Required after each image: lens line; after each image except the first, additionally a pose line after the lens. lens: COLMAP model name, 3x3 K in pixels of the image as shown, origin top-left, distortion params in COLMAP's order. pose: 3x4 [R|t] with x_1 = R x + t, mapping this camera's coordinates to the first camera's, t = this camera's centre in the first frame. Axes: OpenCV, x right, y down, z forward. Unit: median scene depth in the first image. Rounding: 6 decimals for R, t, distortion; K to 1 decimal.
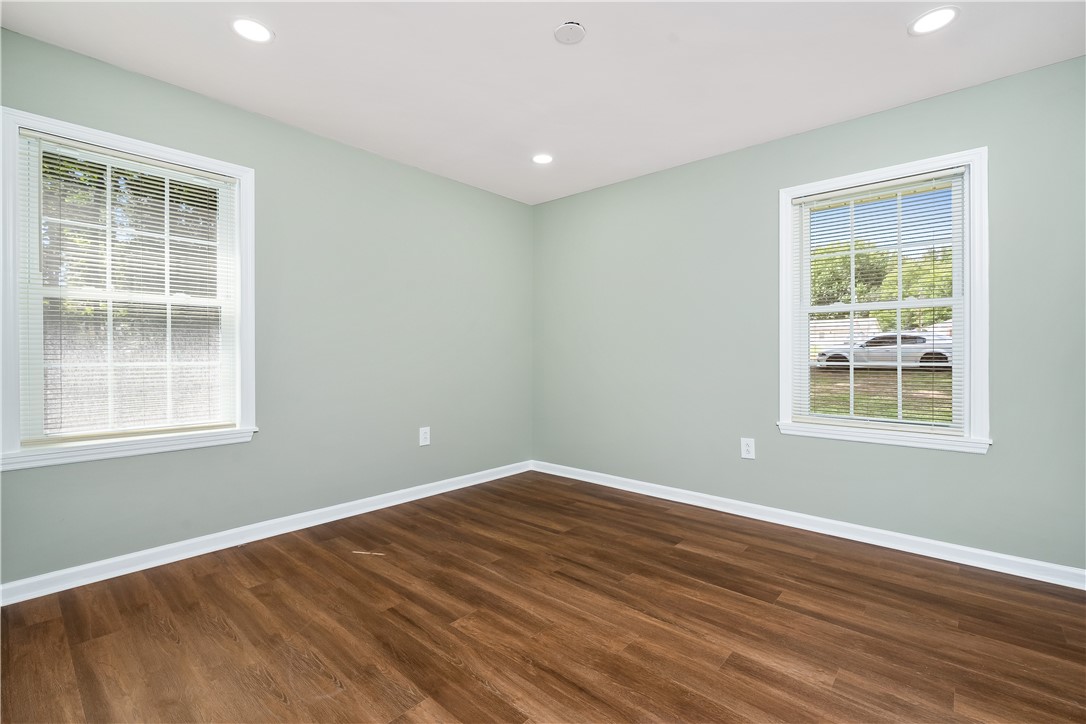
lens RADIAL K [[493.5, 0, 546.6], [0, 493.5, 354.6], [0, 0, 1]] dist [-0.010859, 0.000100]
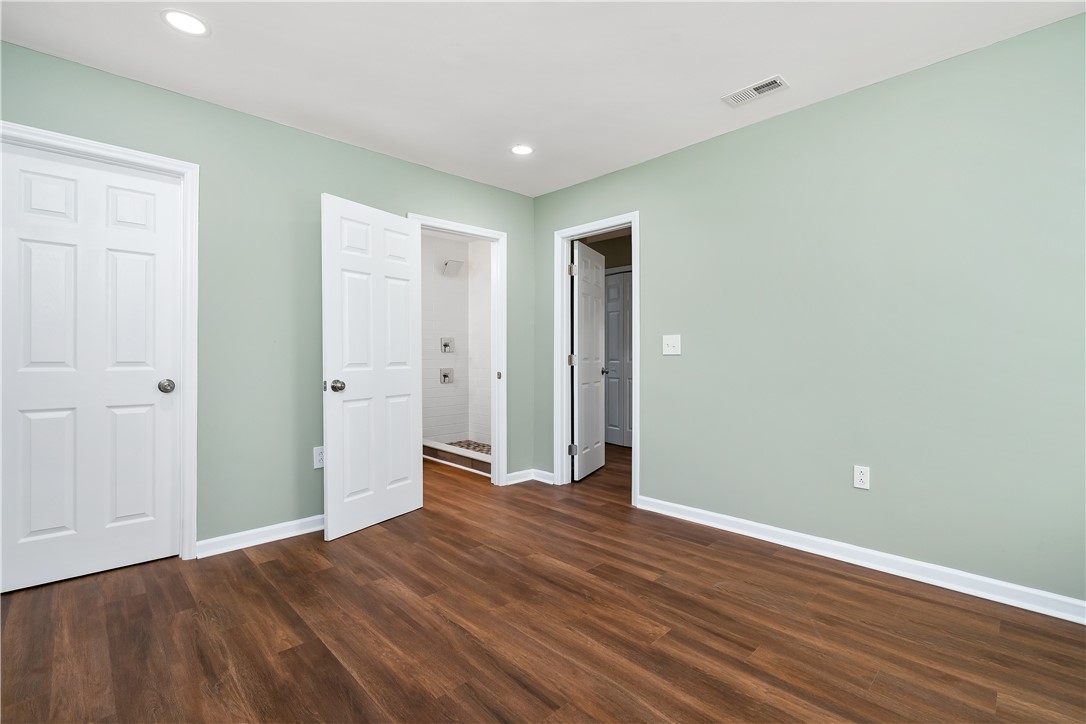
lens RADIAL K [[493.5, 0, 546.6], [0, 493.5, 354.6], [0, 0, 1]] dist [-0.010859, 0.000100]
pose [[-0.997418, -0.001693, 0.071795, -0.016298], [-0.001431, 0.999992, 0.003704, -0.008538], [-0.071801, 0.003592, -0.997412, 1.971842]]
